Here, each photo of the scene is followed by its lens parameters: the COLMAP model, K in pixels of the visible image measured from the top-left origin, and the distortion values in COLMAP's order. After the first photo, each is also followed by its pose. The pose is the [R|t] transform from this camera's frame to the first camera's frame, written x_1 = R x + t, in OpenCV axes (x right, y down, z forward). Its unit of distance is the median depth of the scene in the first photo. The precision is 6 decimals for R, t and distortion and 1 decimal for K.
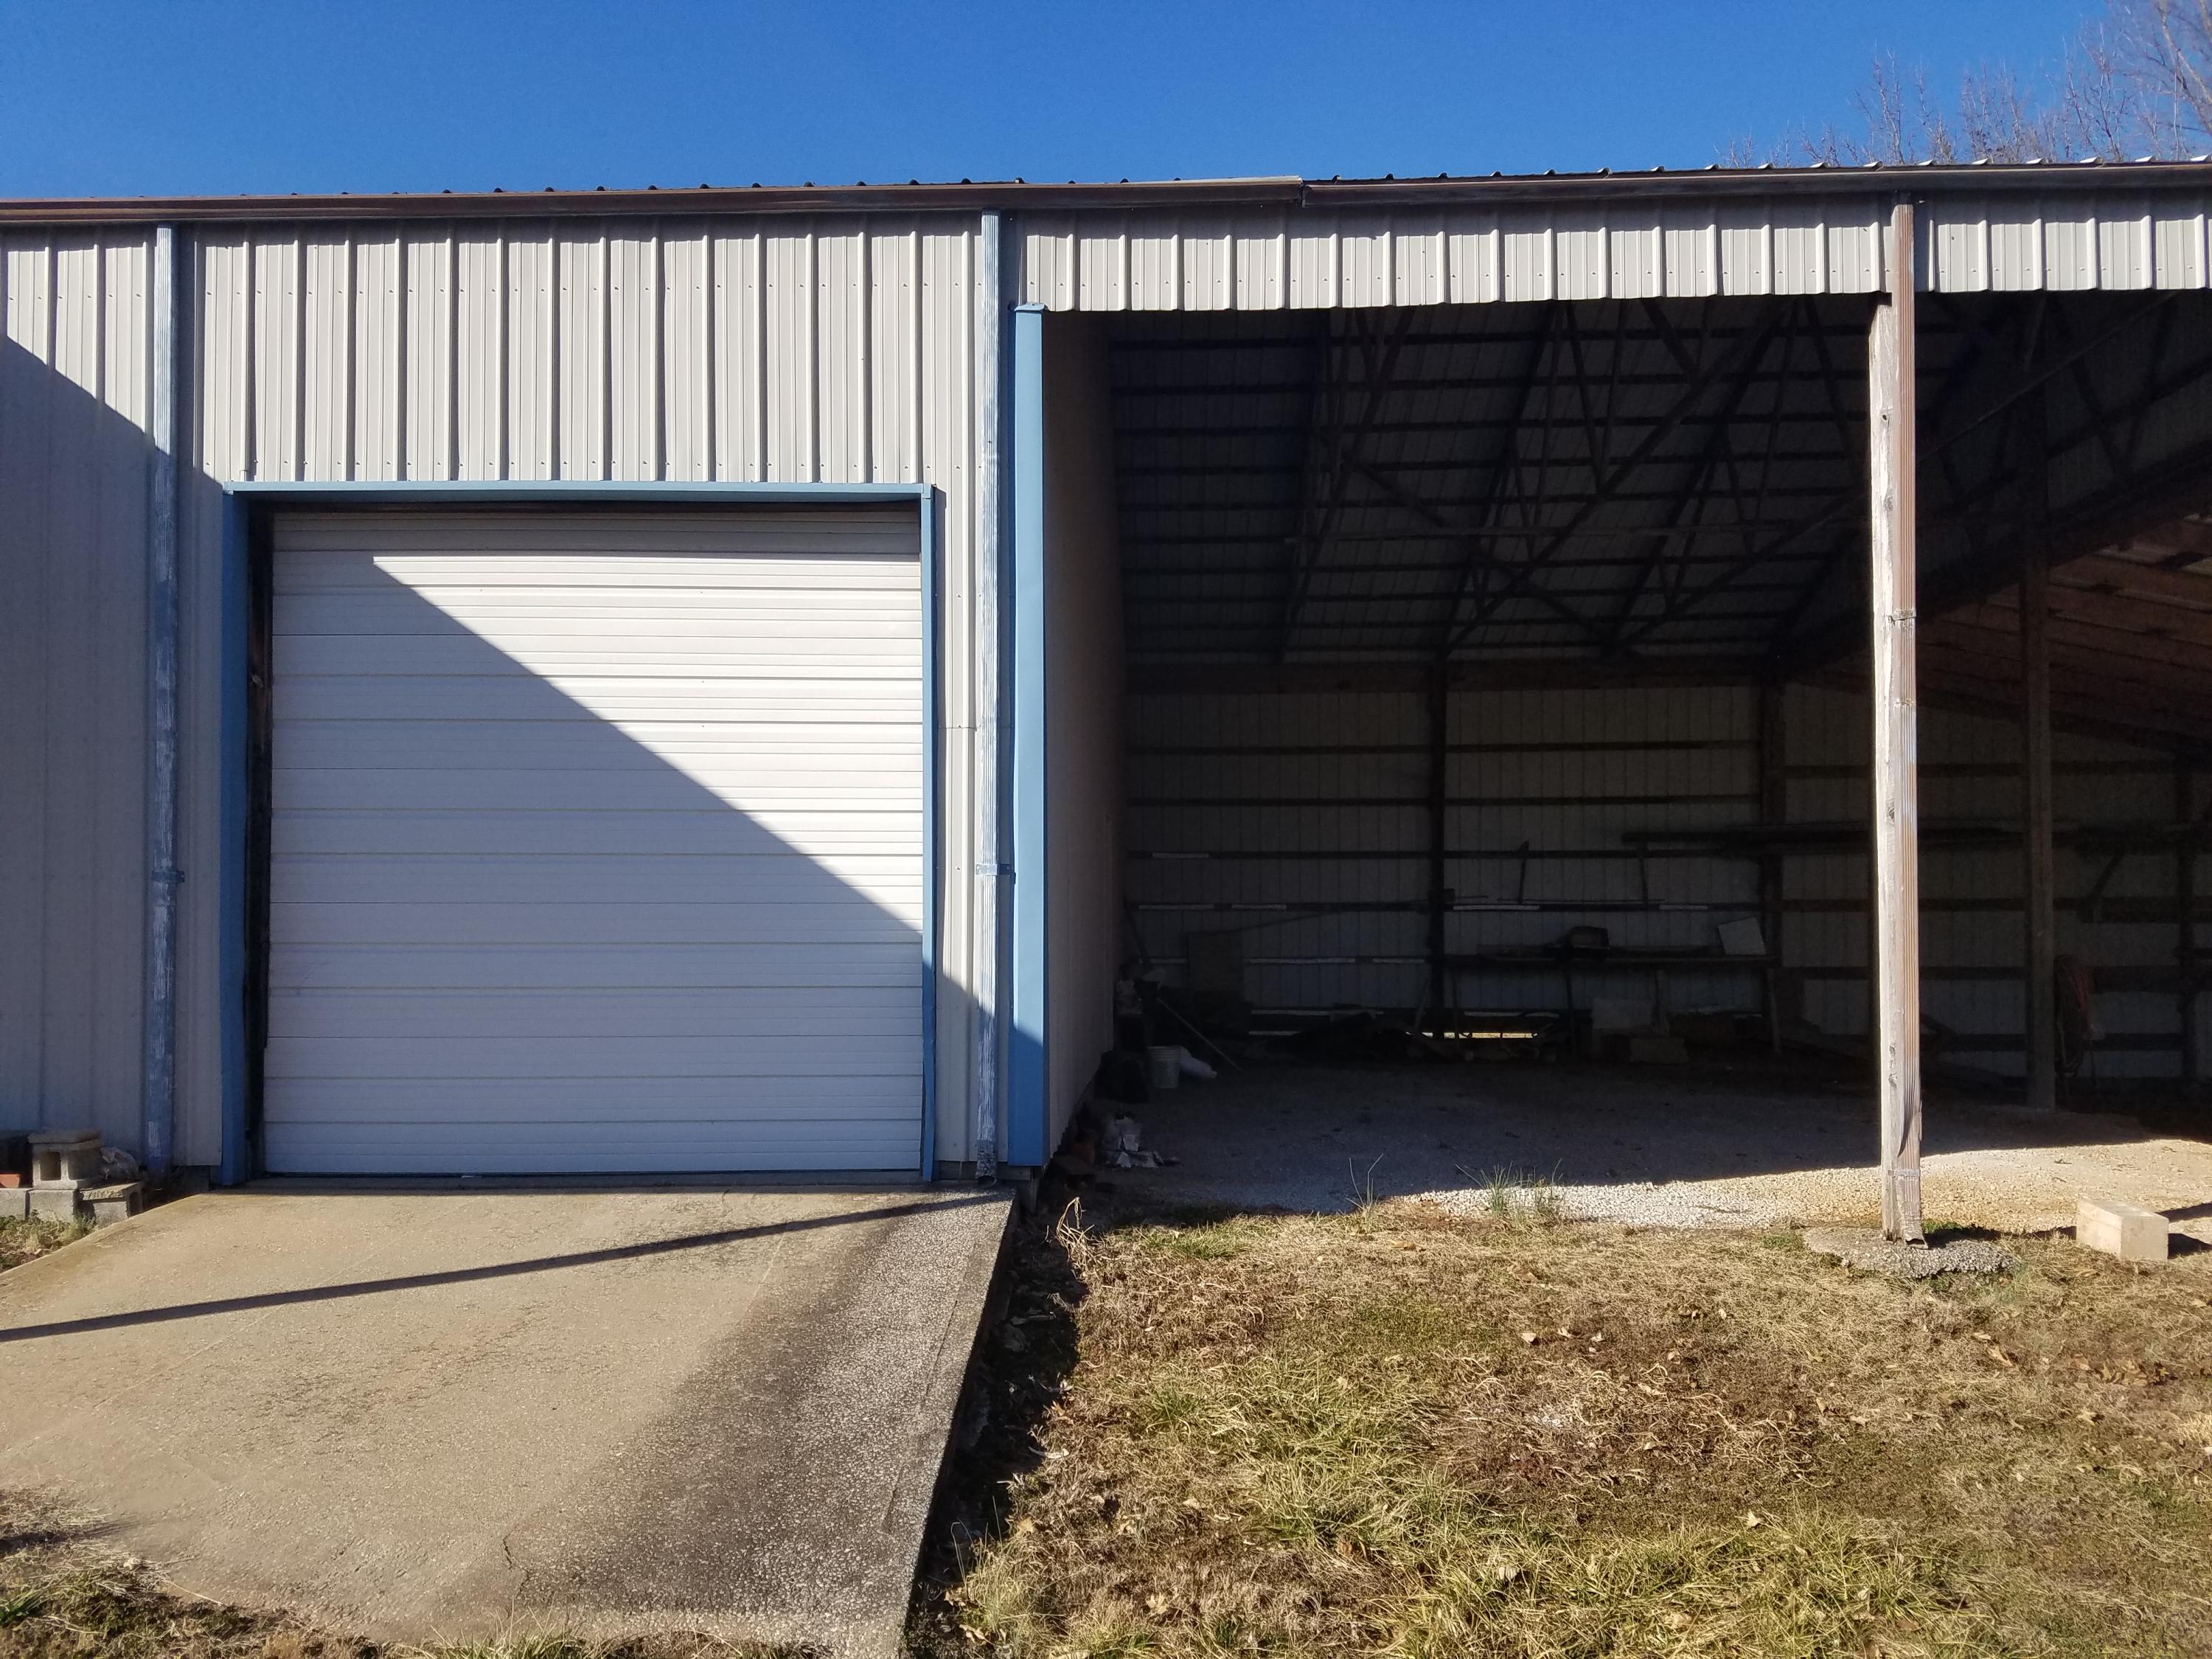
lens RADIAL K [[1780.3, 0, 1108.7], [0, 1780.3, 854.3], [0, 0, 1]] dist [0.033744, -0.008378]
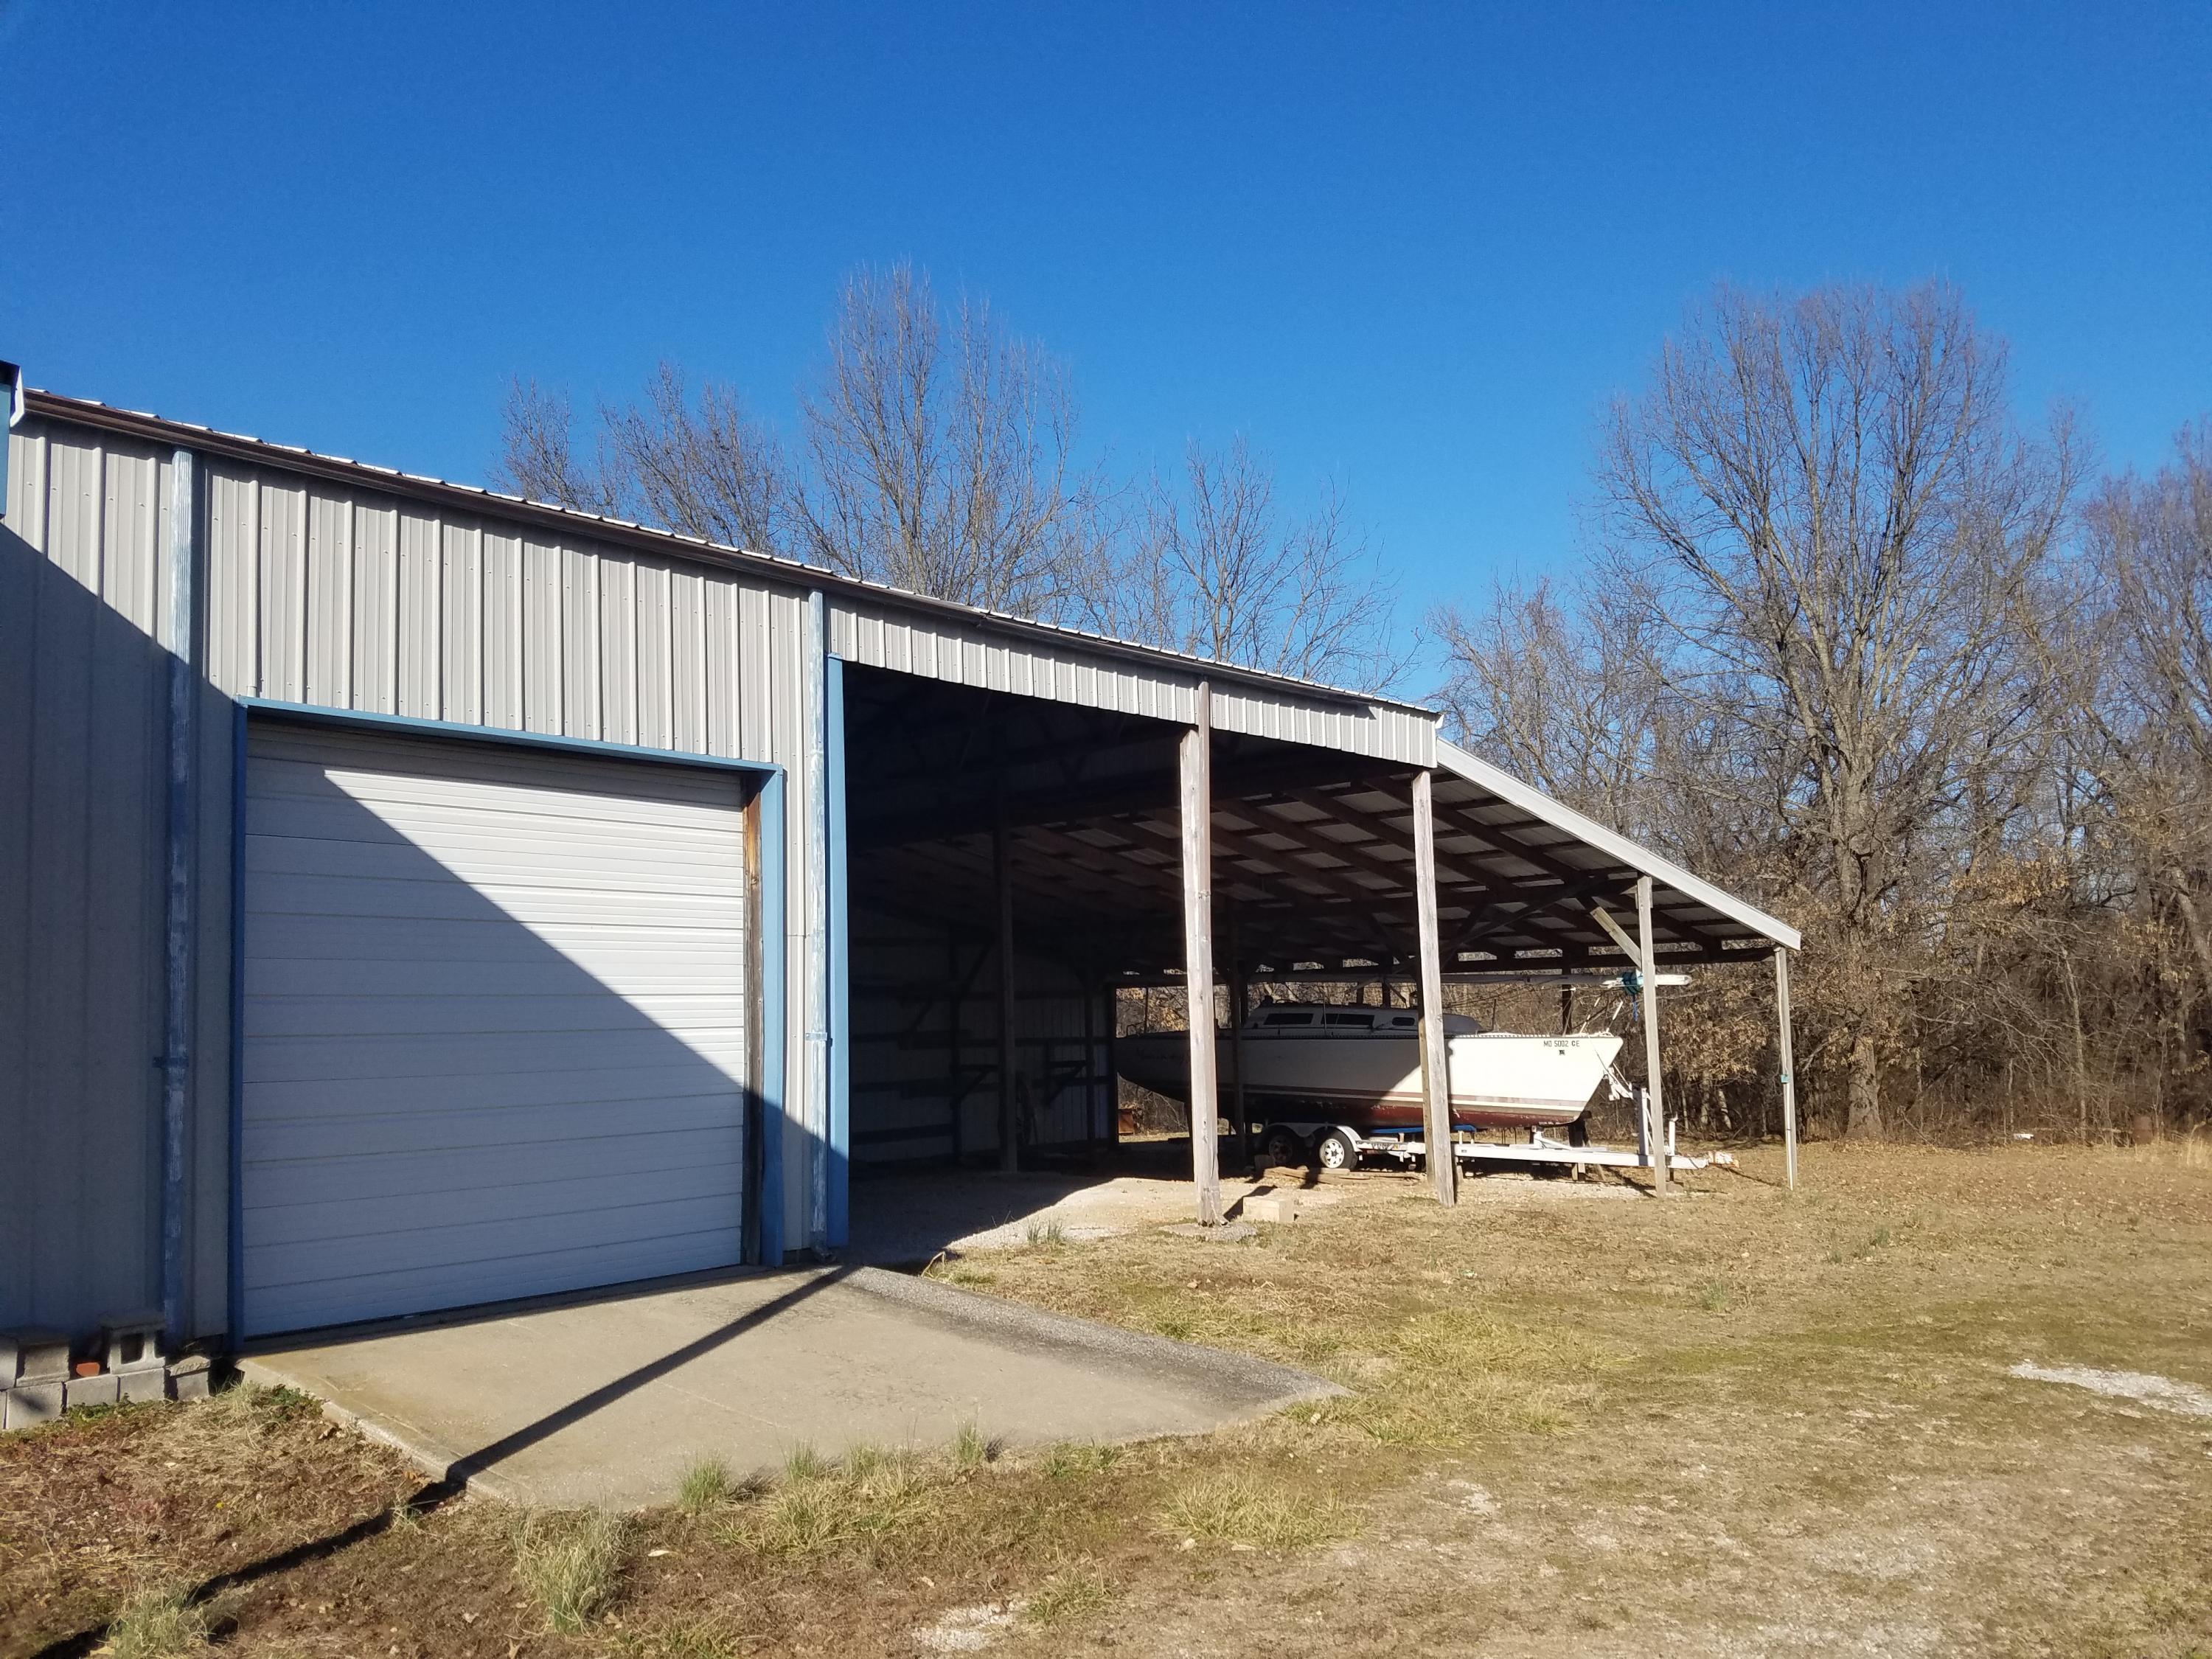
lens RADIAL K [[1706.9, 0, 1098.3], [0, 1706.9, 858.9], [0, 0, 1]] dist [0.172737, -0.336156]
pose [[0.622441, 0.055800, 0.780675, -0.989545], [0.008848, 0.996890, -0.078309, -0.021319], [-0.782616, 0.055651, 0.620012, -0.055440]]
